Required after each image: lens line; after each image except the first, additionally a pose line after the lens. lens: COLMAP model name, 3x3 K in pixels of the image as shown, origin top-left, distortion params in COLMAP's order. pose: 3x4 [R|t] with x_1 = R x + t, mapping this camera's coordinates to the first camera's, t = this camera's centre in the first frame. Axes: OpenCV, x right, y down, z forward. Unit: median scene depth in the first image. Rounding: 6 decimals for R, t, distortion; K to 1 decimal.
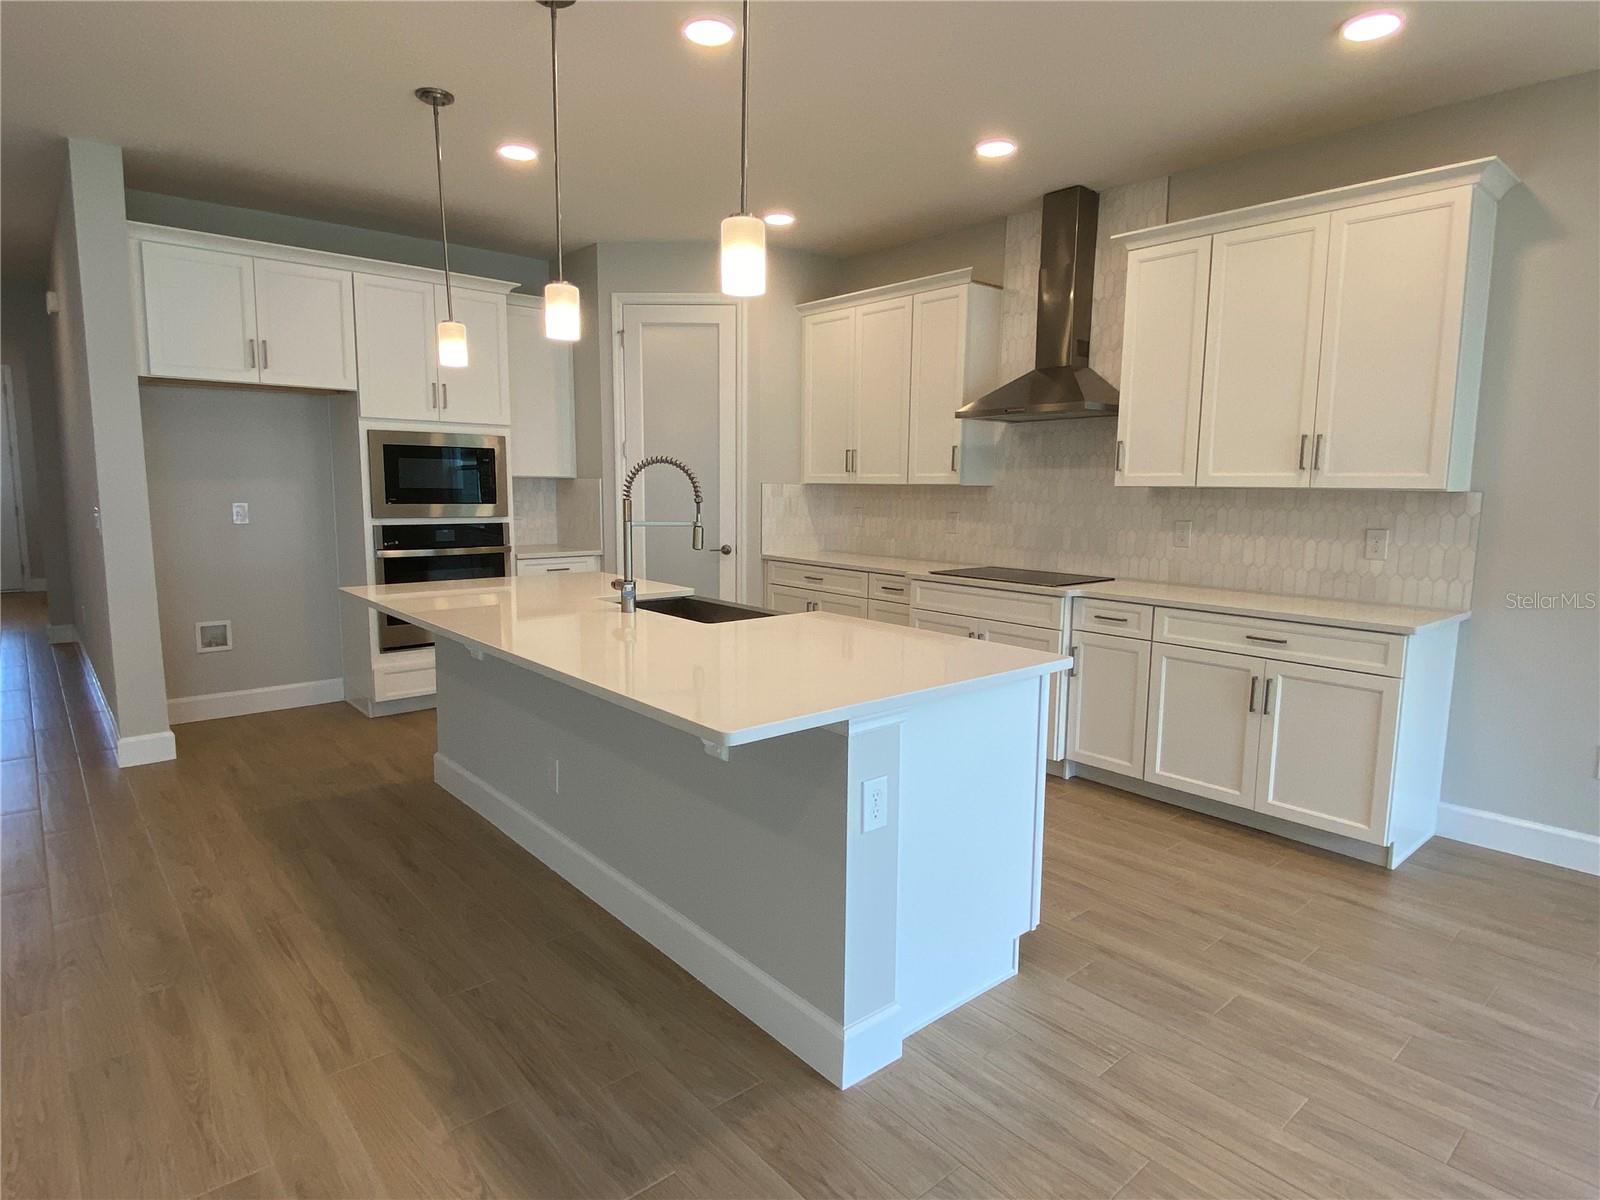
lens RADIAL K [[898.0, 0, 807.5], [0, 898.0, 591.8], [0, 0, 1]] dist [-0.001777, -0.001692]
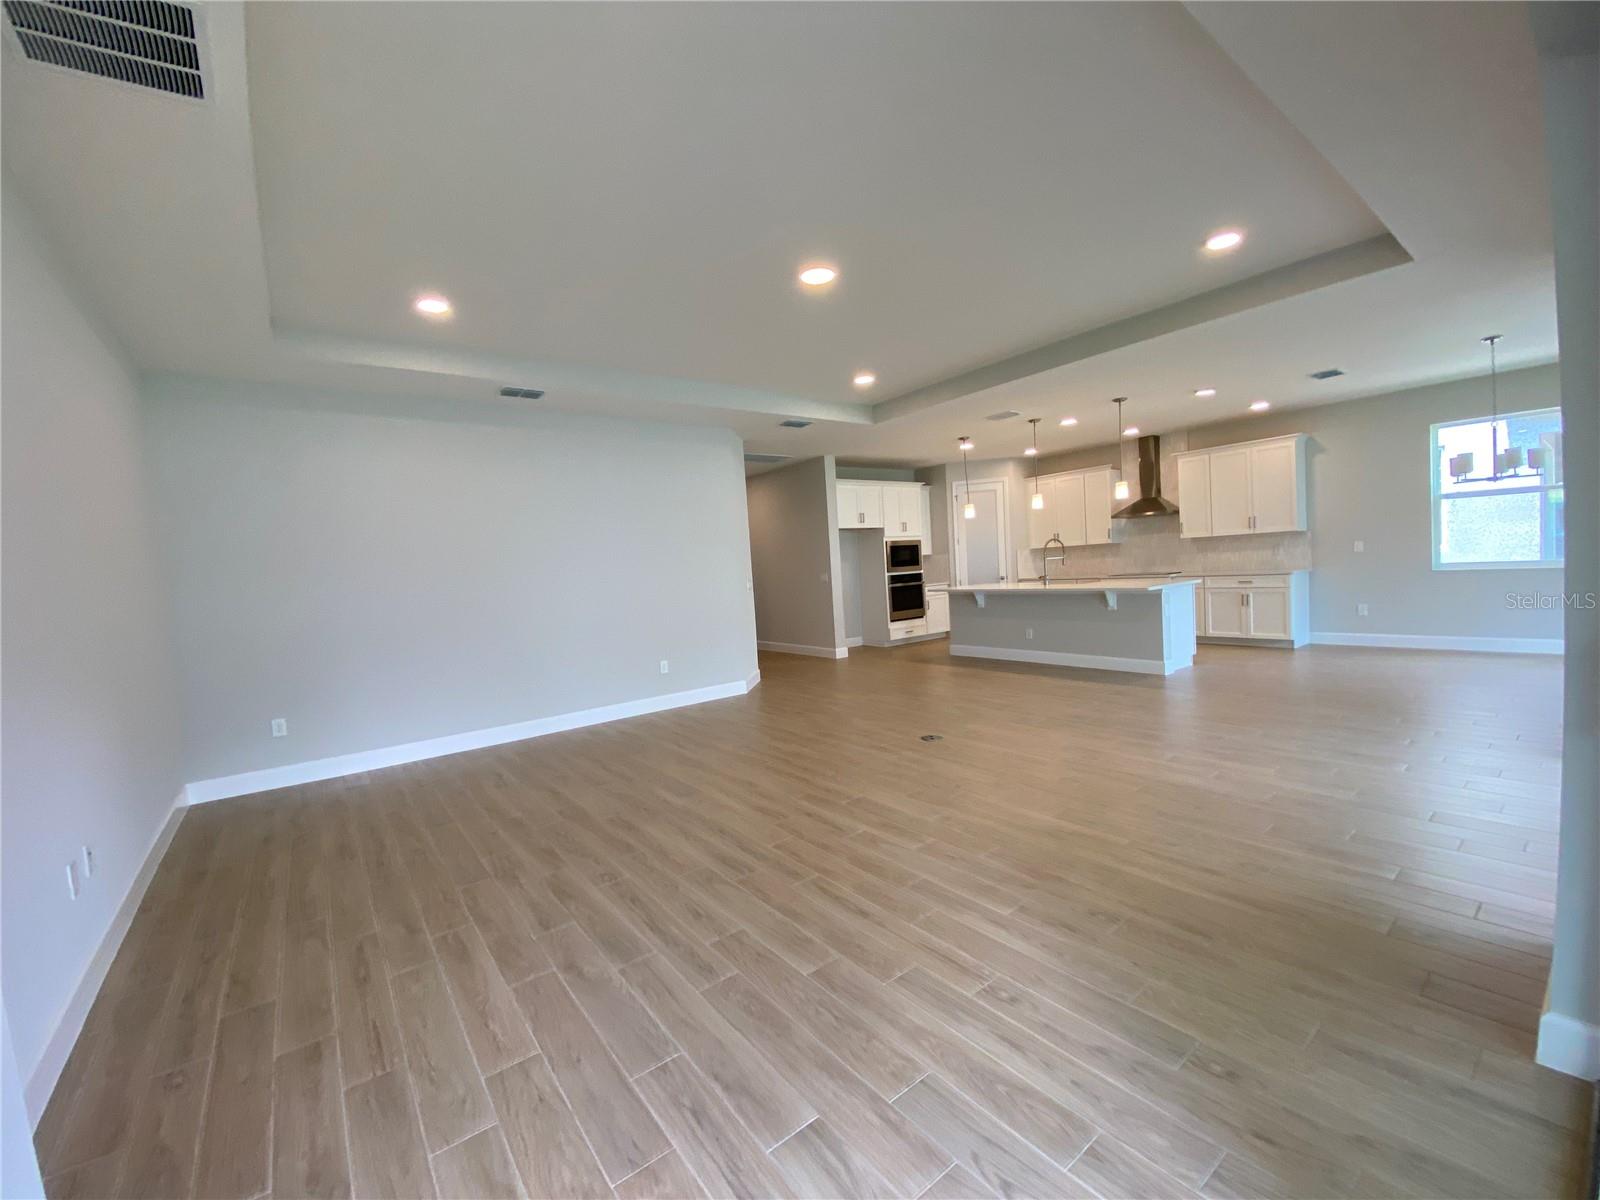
lens RADIAL K [[645.5, 0, 797.8], [0, 645.5, 597.9], [0, 0, 1]] dist [0.001525, -0.008829]
pose [[0.994212, -0.074559, -0.077356, -0.704547], [0.069268, 0.995212, -0.068954, 0.124195], [0.082127, 0.063197, 0.994616, -1.103576]]
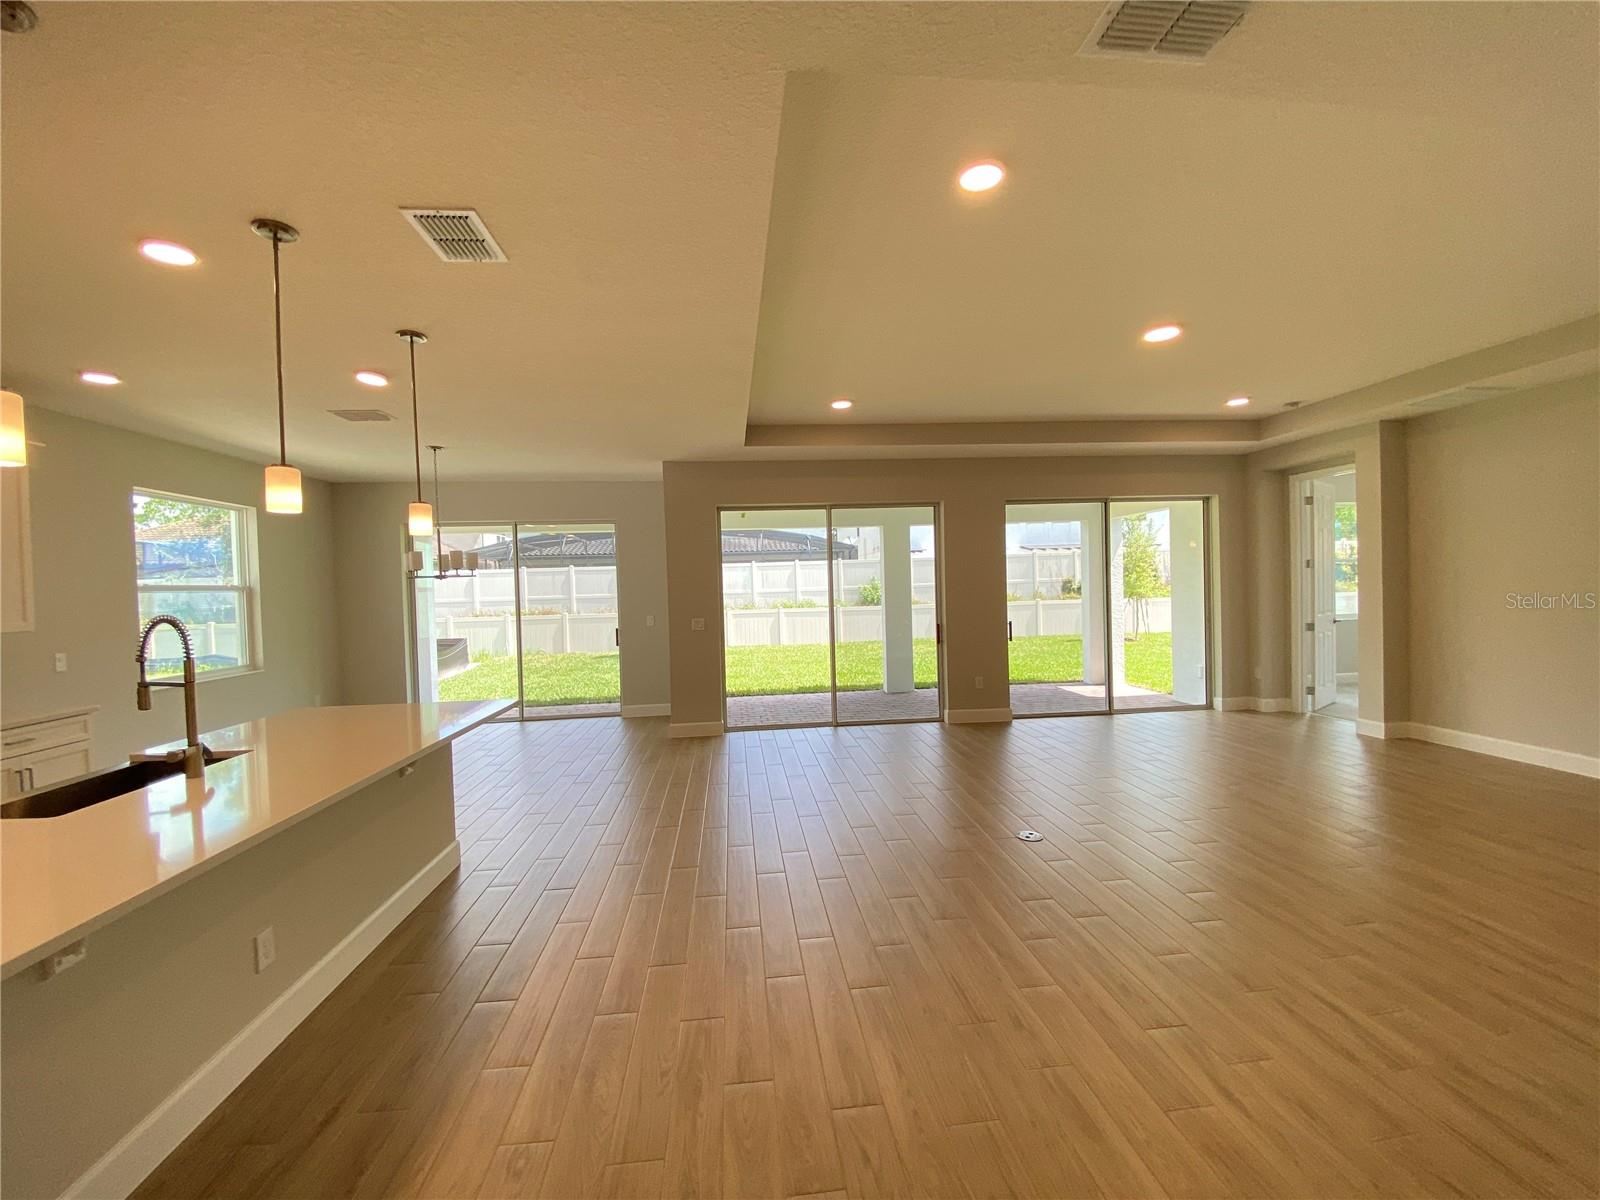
lens RADIAL K [[645.5, 0, 797.8], [0, 645.5, 597.9], [0, 0, 1]] dist [0.001525, -0.008829]
pose [[-0.814141, 0.001725, 0.580664, -0.834603], [0.088516, 0.988677, 0.121170, -0.144367], [-0.573881, 0.150048, -0.805076, 0.842295]]
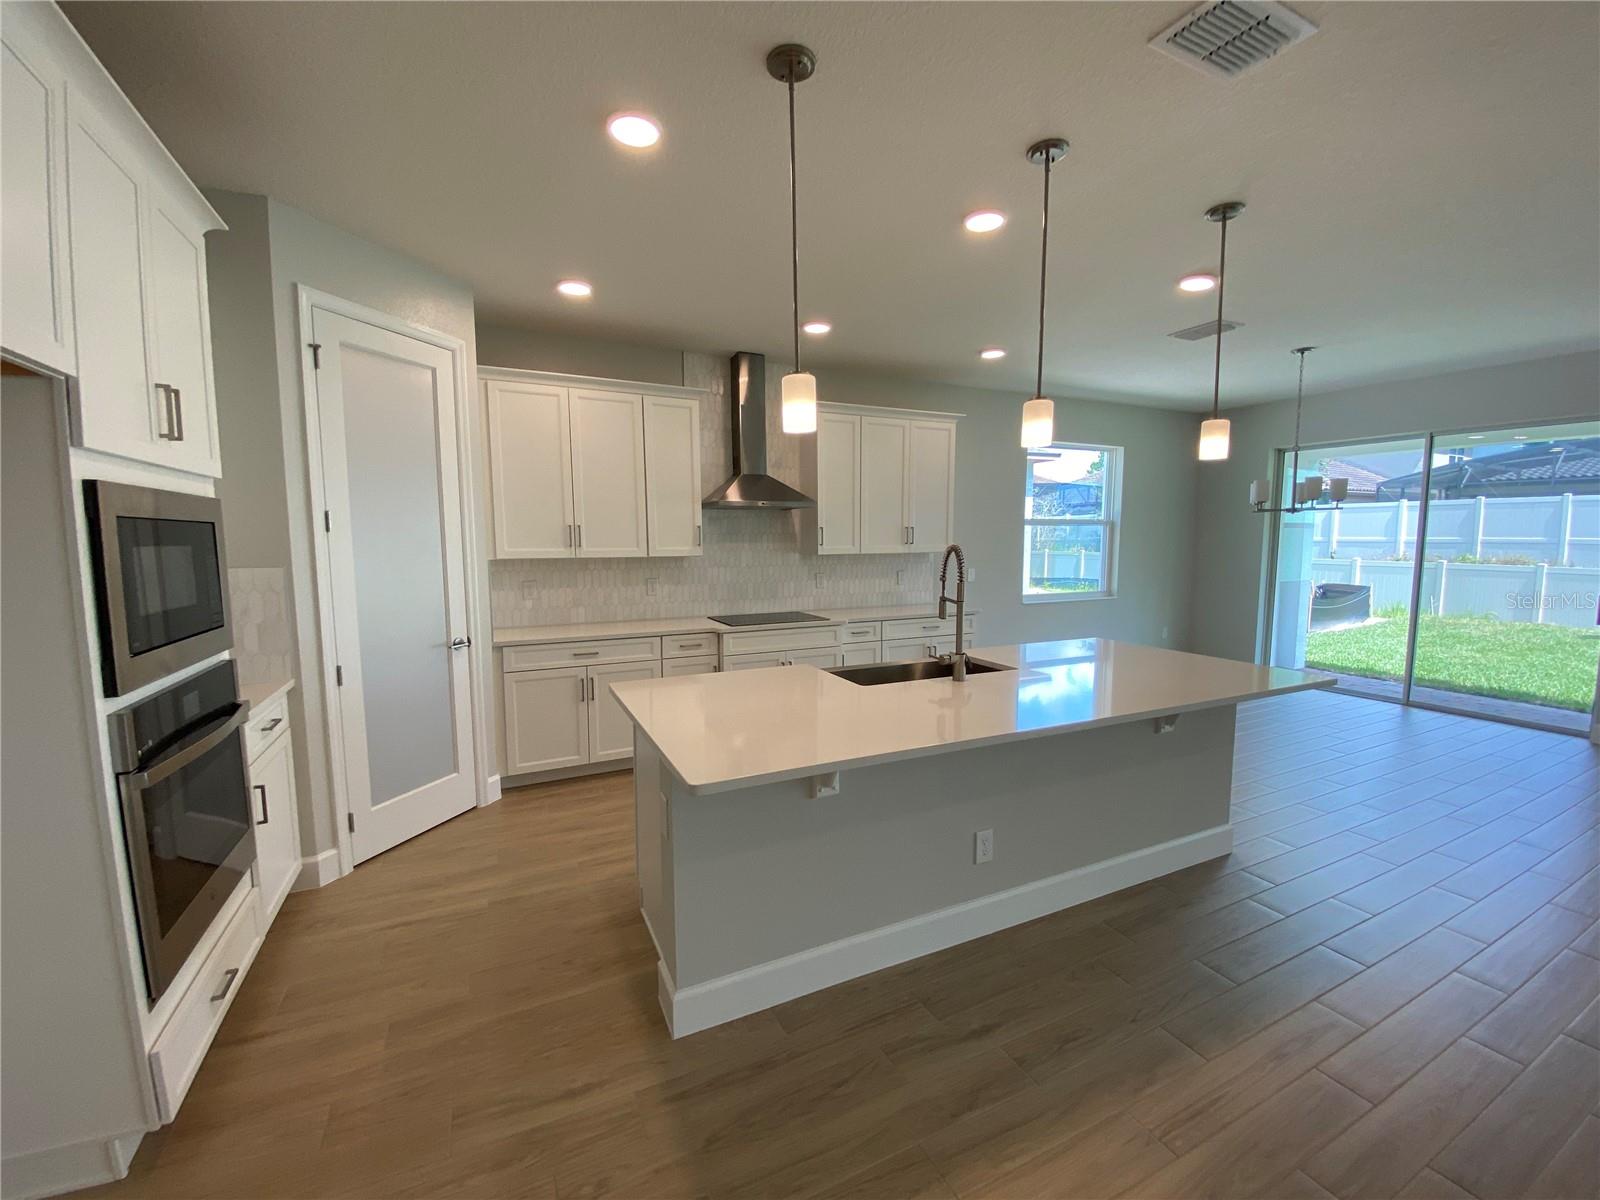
lens RADIAL K [[651.1, 0, 779.2], [0, 651.1, 600.1], [0, 0, 1]] dist [0.016422, -0.017428]
pose [[0.270638, -0.105276, 0.956908, -0.780988], [0.121623, 0.989777, 0.074494, -0.128117], [-0.954968, 0.096221, 0.280675, 0.723423]]
